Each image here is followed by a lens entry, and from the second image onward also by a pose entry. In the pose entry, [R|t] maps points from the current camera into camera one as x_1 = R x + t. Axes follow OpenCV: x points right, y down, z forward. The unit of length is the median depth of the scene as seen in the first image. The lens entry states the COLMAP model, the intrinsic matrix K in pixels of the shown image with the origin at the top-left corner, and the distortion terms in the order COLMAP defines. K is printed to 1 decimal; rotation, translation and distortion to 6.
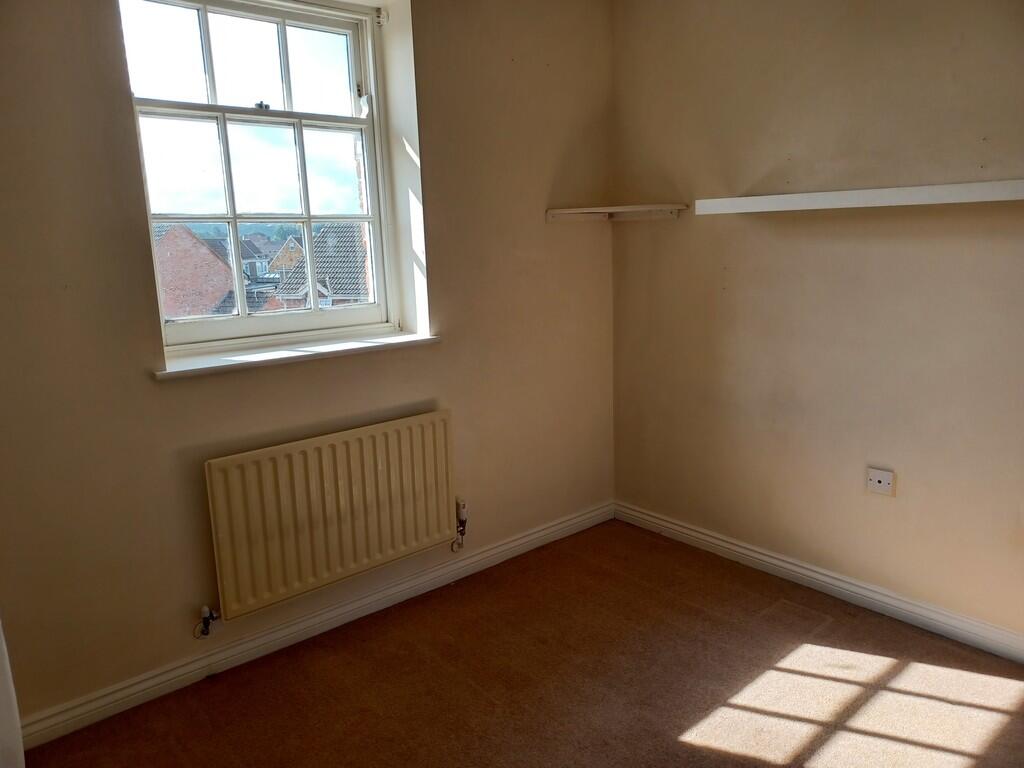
lens RADIAL K [[762.5, 0, 512.0], [0, 762.5, 384.0], [0, 0, 1]] dist [0.128717, -0.245869]
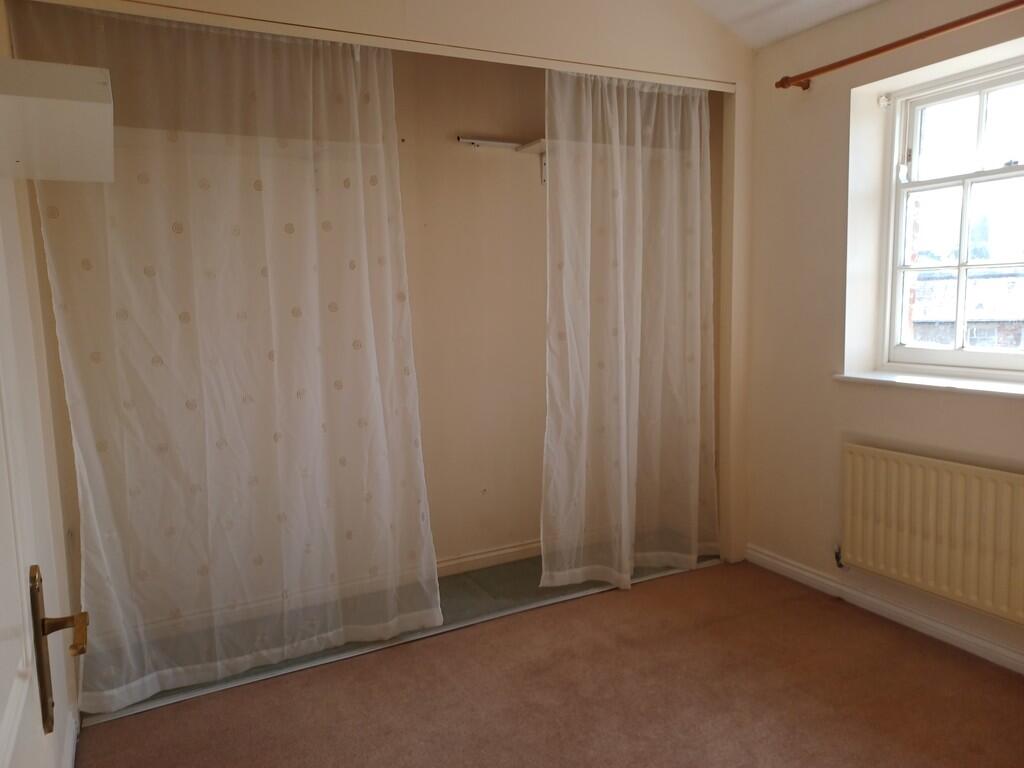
lens RADIAL K [[762.5, 0, 512.0], [0, 762.5, 384.0], [0, 0, 1]] dist [0.128717, -0.245869]
pose [[-0.250964, 0.155018, -0.955503, 0.962097], [-0.147059, 0.969530, 0.195919, -0.168053], [0.956760, 0.189684, -0.220521, 0.638453]]
